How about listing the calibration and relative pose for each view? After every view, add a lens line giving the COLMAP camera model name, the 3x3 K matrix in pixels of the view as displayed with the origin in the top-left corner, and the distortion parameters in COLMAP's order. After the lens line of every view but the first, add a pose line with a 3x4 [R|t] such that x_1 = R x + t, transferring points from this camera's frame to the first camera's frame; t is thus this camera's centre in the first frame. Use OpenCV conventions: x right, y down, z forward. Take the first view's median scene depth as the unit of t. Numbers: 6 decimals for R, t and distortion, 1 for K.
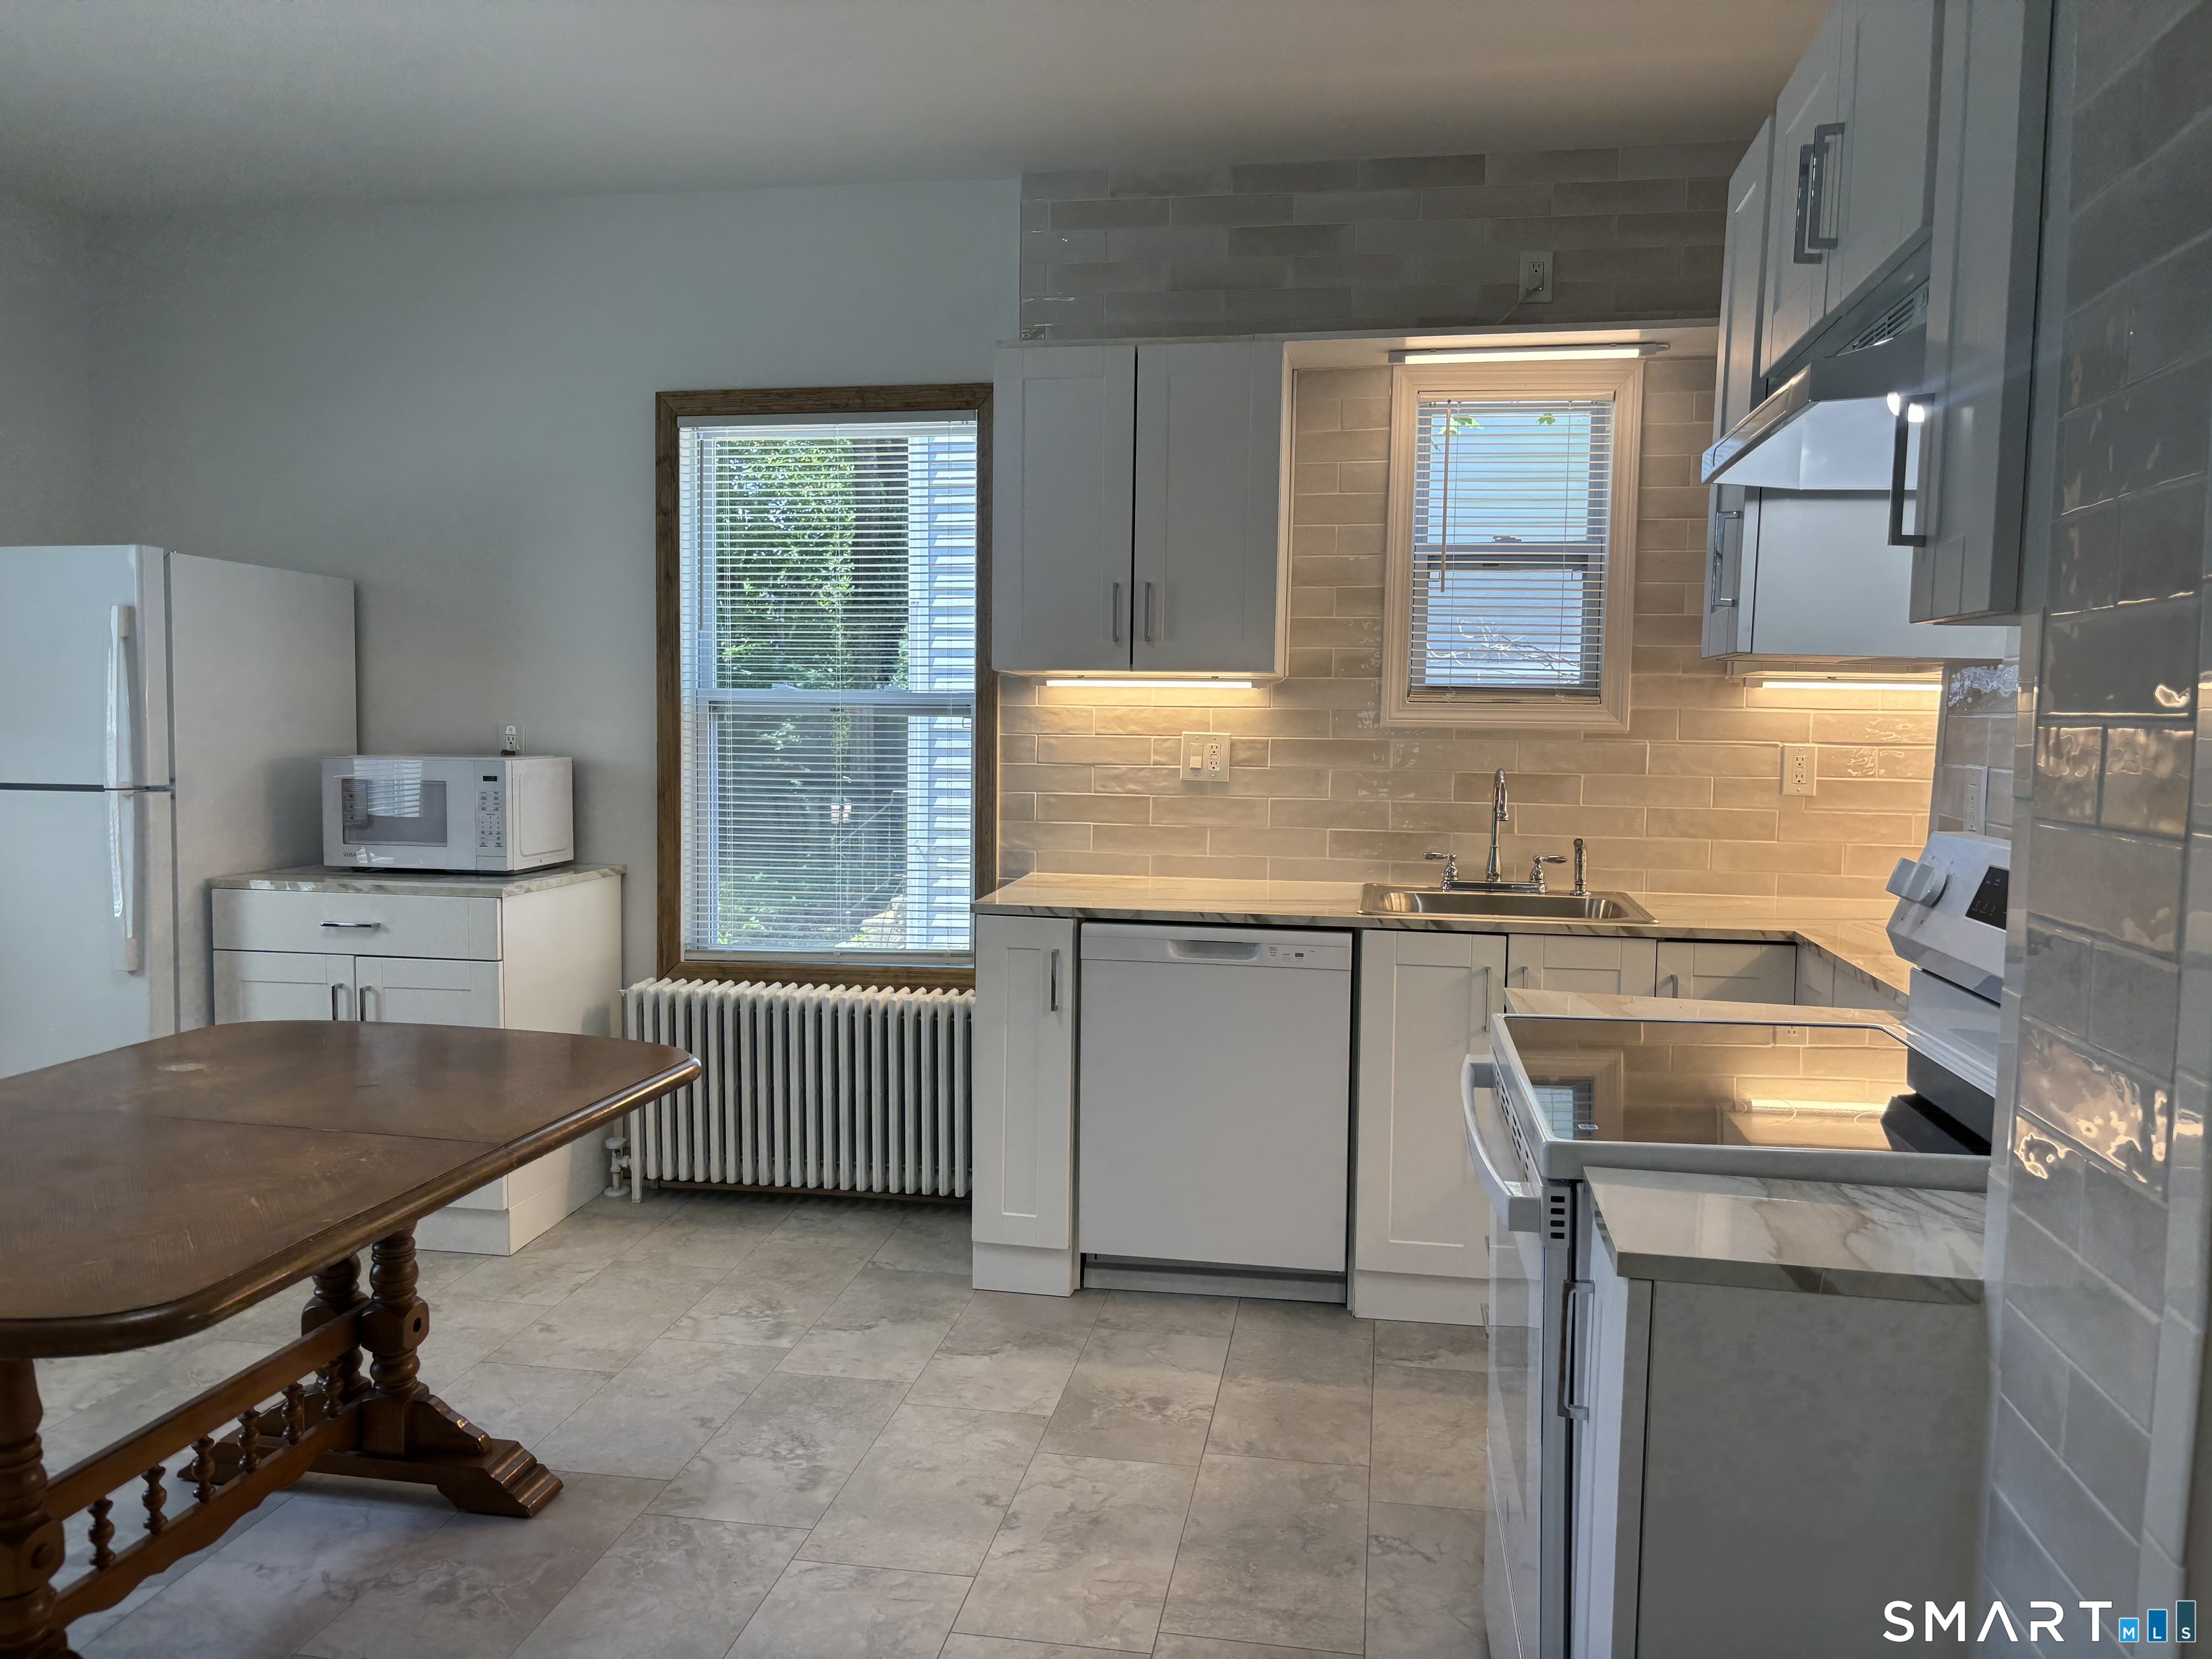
lens RADIAL K [[1662.6, 0, 1103.8], [0, 1662.6, 842.0], [0, 0, 1]] dist [0.040740, -0.054910]
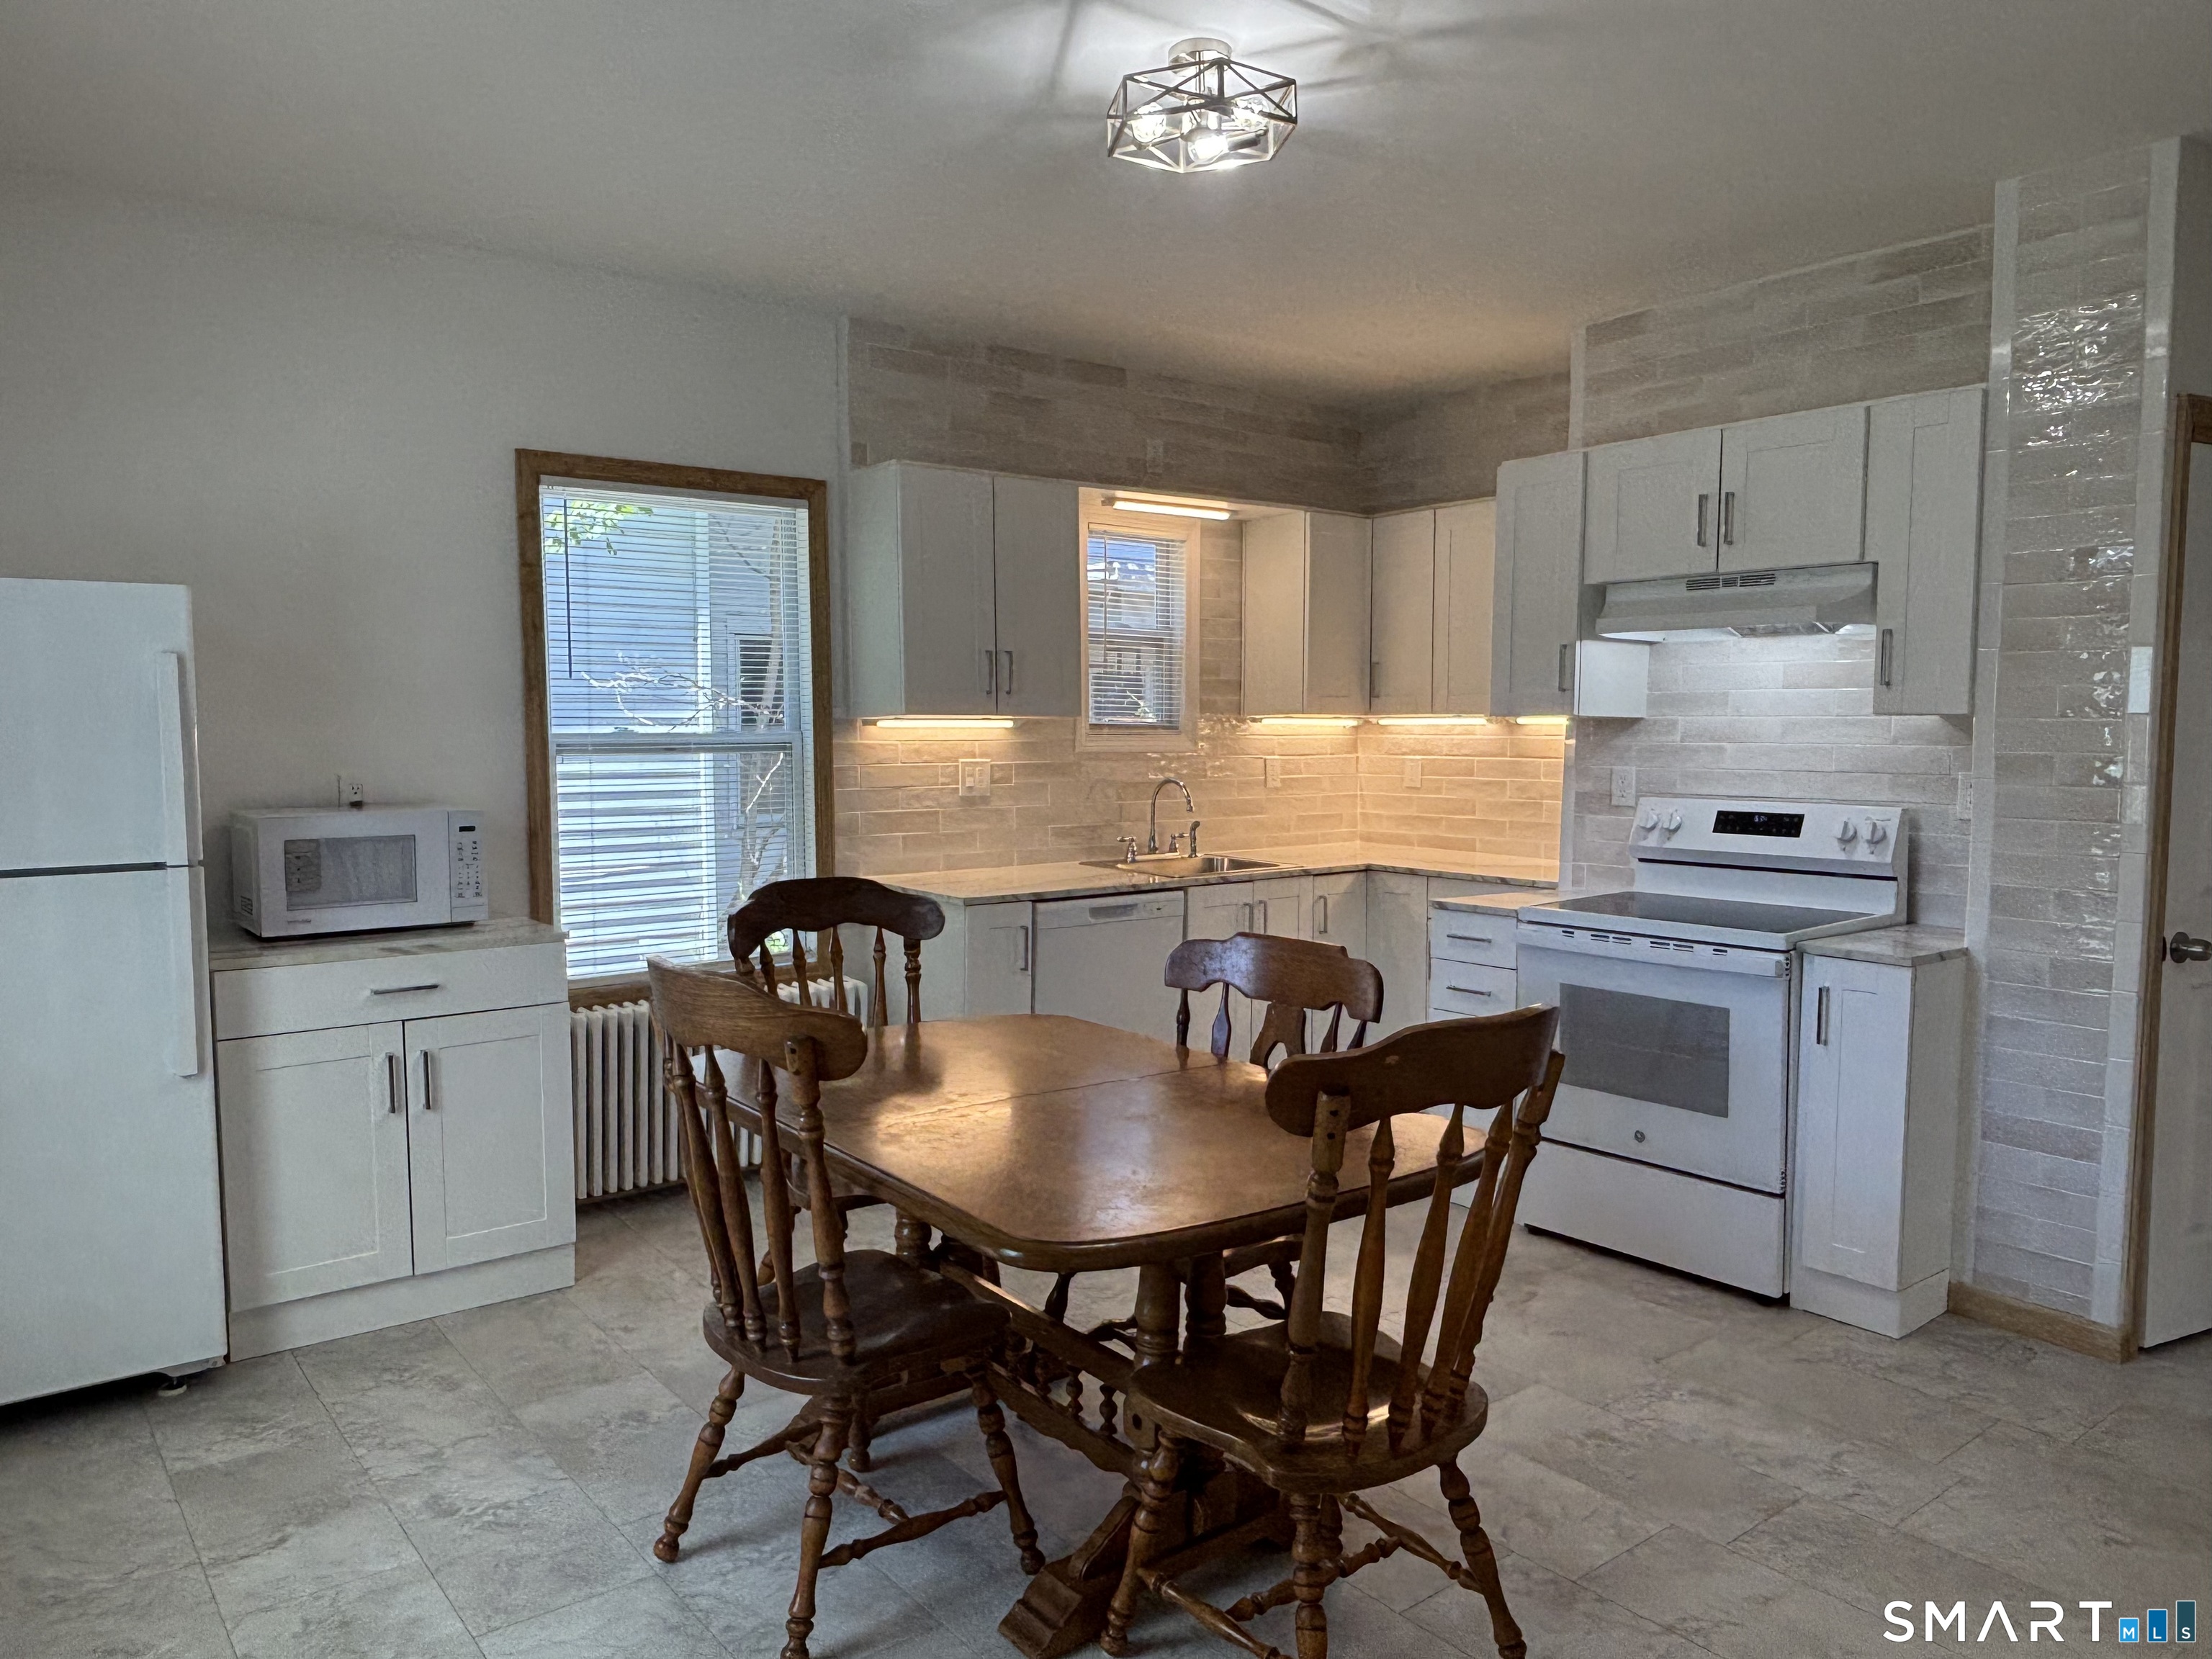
lens RADIAL K [[1516.2, 0, 1102.0], [0, 1516.2, 830.6], [0, 0, 1]] dist [0.024212, -0.039319]
pose [[0.669157, -0.065592, 0.740221, -0.821227], [0.067223, 0.997356, 0.027607, -0.038147], [-0.740074, 0.031286, 0.671797, 0.115202]]
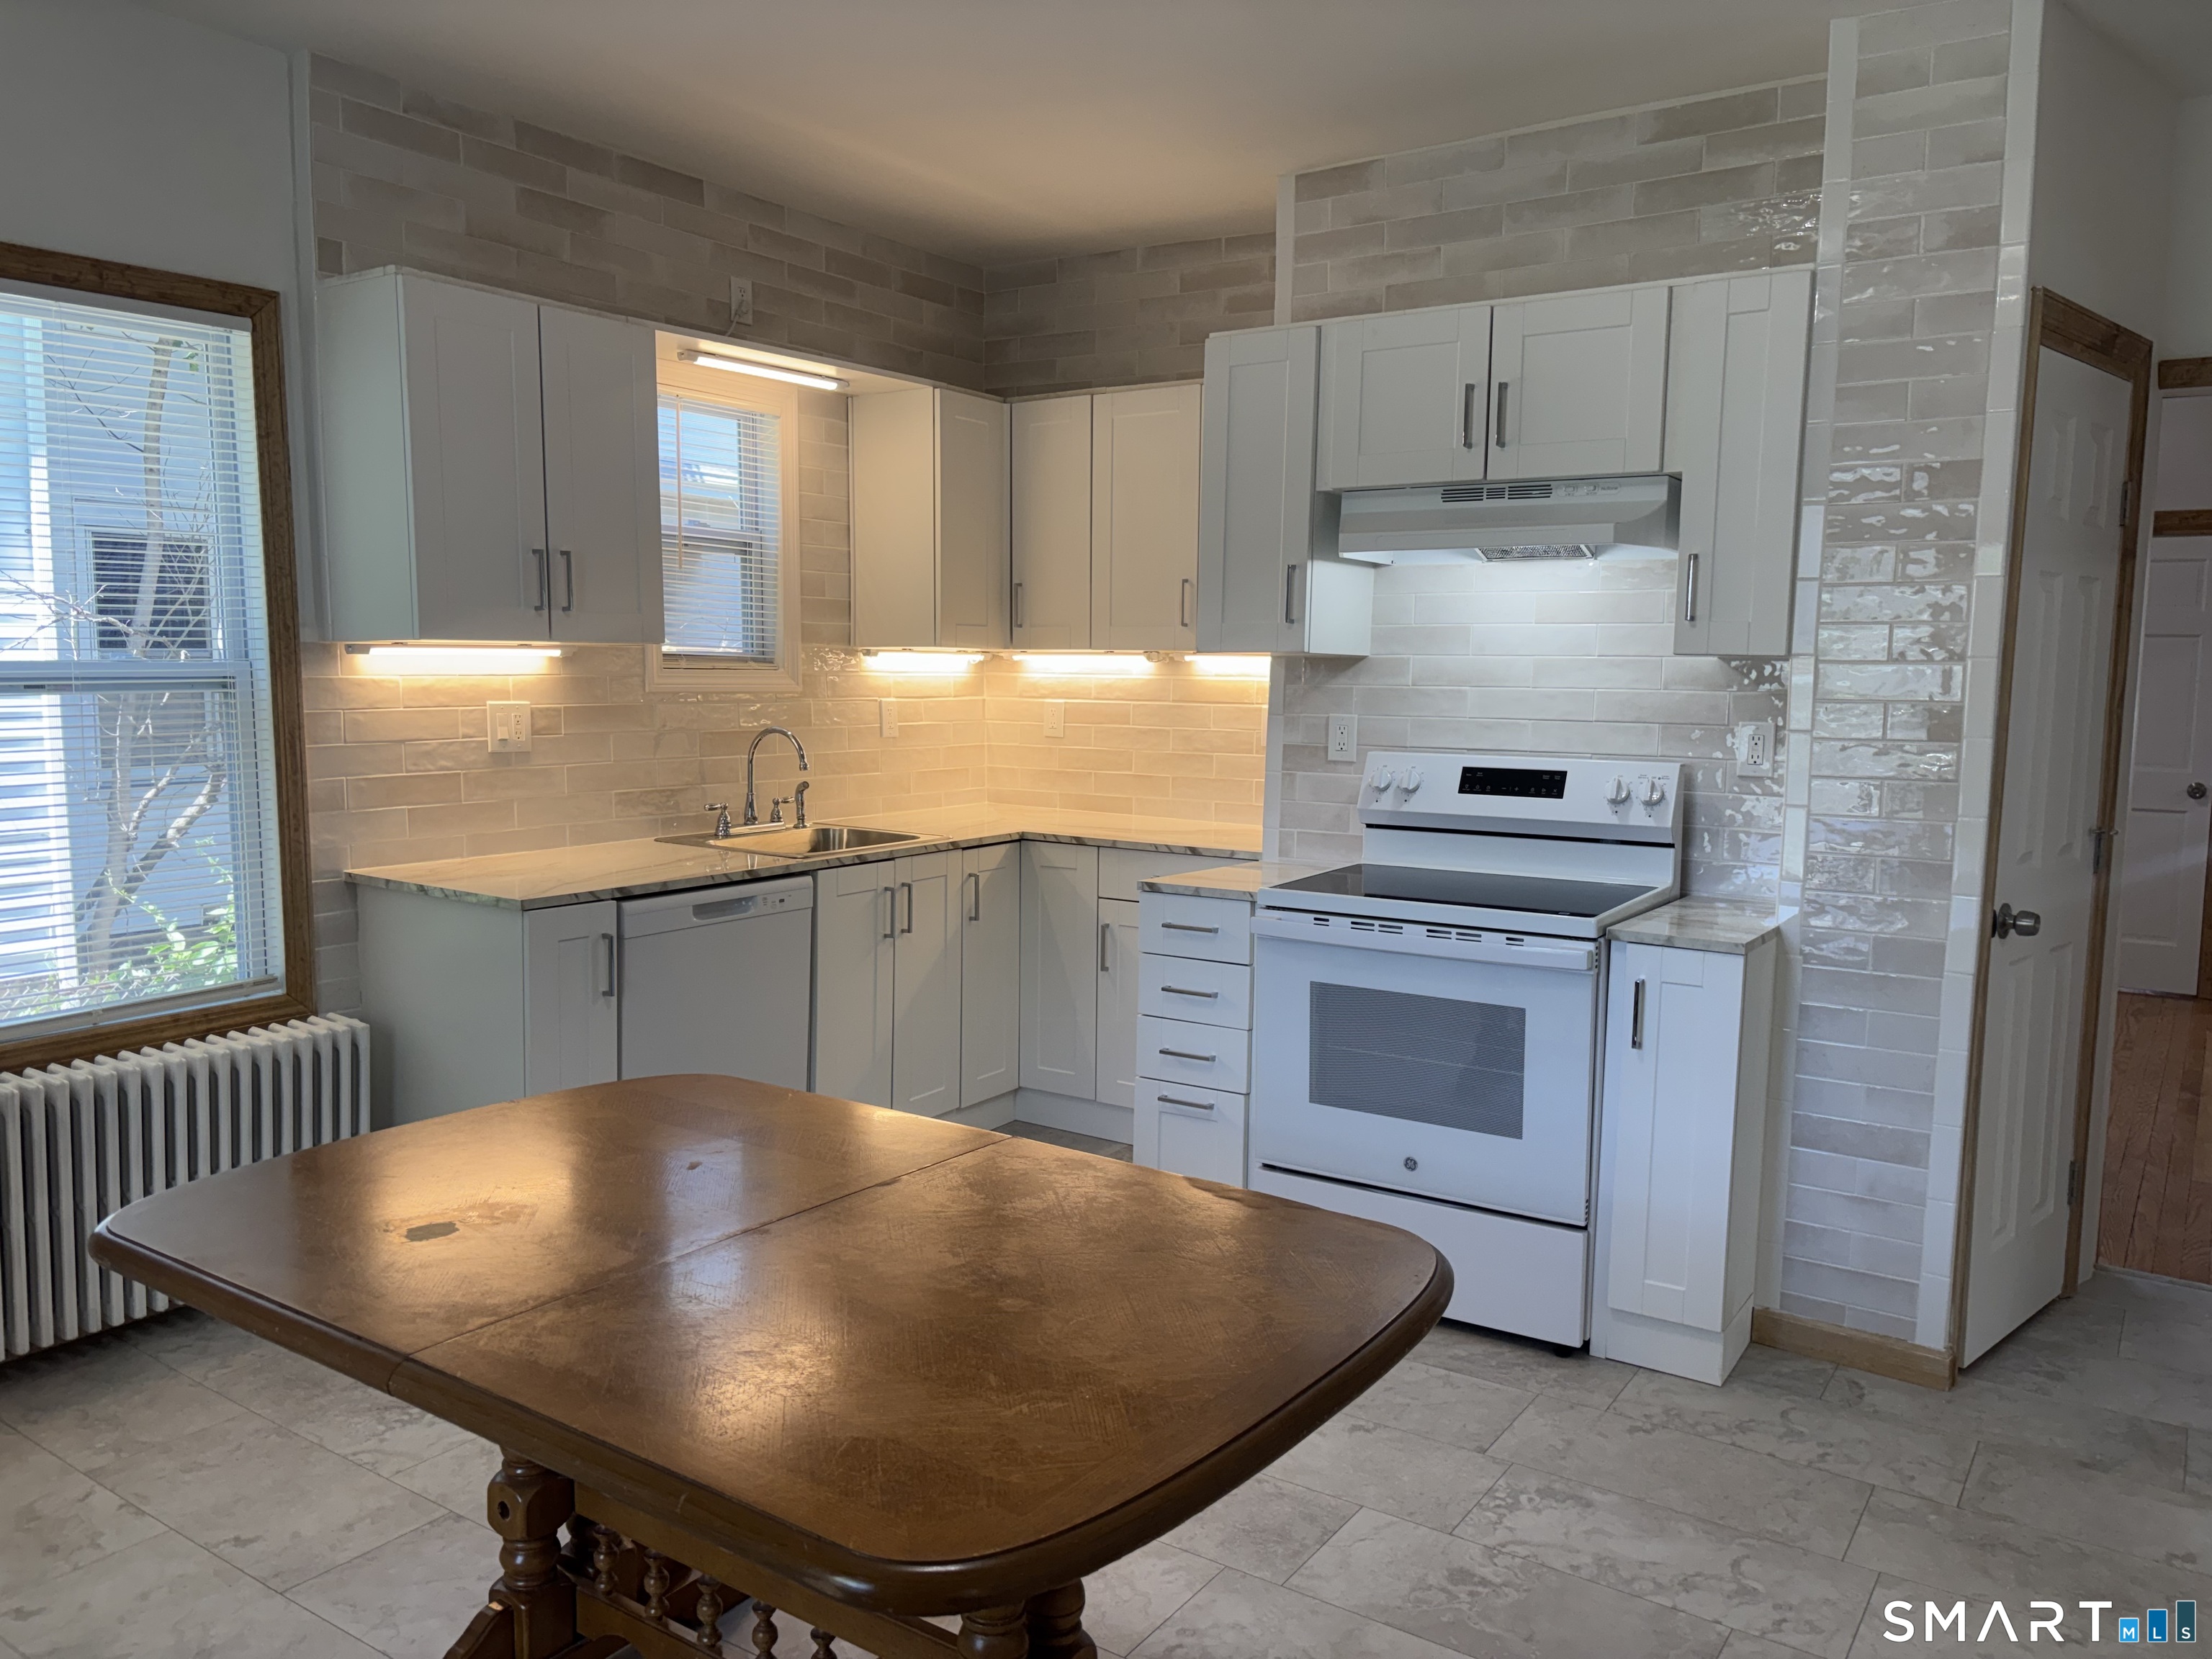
lens RADIAL K [[1662.6, 0, 1085.1], [0, 1662.6, 843.3], [0, 0, 1]] dist [0.040740, -0.054910]
pose [[0.411400, -0.108968, 0.904918, -0.732564], [0.065990, 0.993783, 0.089668, -0.052183], [-0.909063, 0.022826, 0.416033, 0.308438]]
